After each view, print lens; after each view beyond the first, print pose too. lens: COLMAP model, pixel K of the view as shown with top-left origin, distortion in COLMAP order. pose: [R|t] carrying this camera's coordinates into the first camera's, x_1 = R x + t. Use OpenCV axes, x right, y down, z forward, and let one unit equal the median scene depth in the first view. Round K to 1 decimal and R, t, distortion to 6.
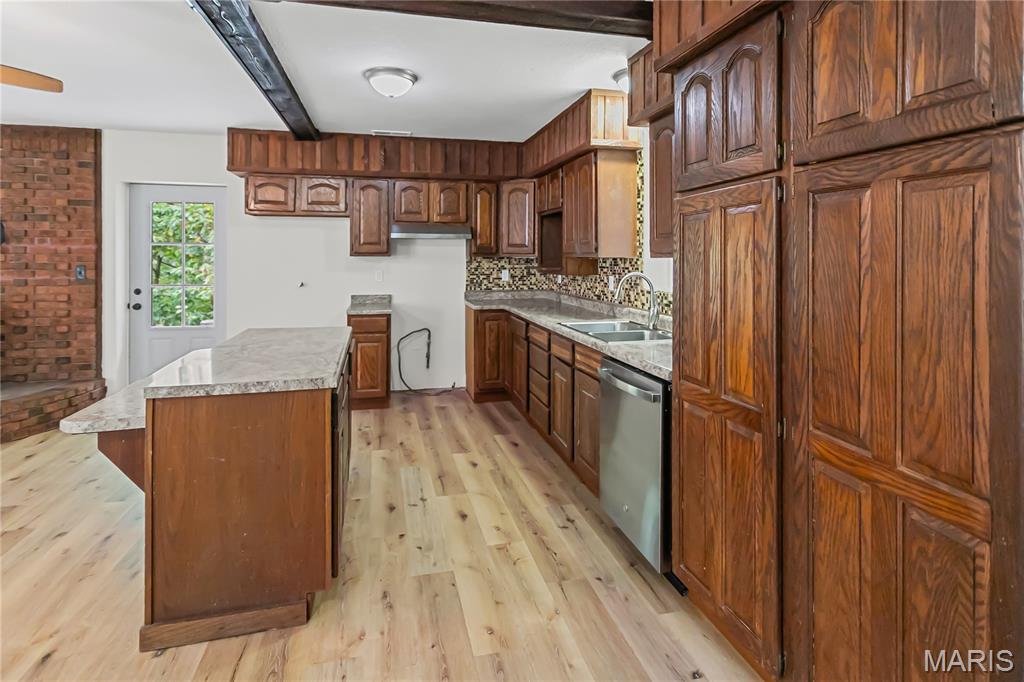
lens RADIAL K [[517.2, 0, 501.0], [0, 517.2, 258.7], [0, 0, 1]] dist [-0.002778, 0.003402]
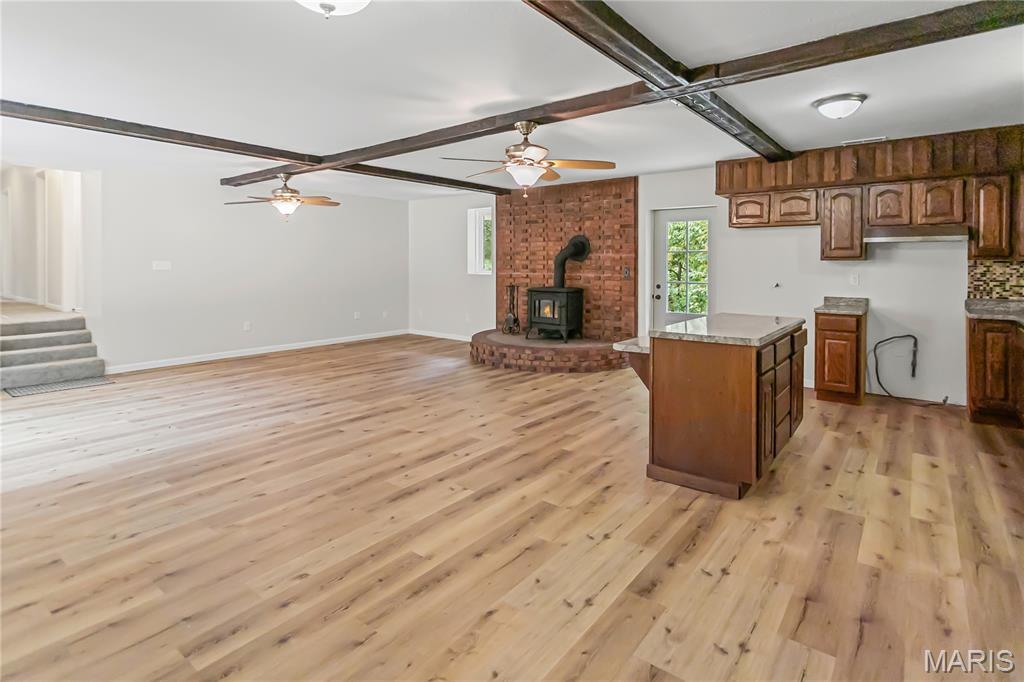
lens RADIAL K [[517.2, 0, 516.1], [0, 517.2, 263.7], [0, 0, 1]] dist [-0.002778, 0.003402]
pose [[0.619267, -0.002481, -0.785177, 0.177483], [-0.004100, 0.999971, -0.006393, 0.012511], [0.785170, 0.007178, 0.619239, -0.194234]]
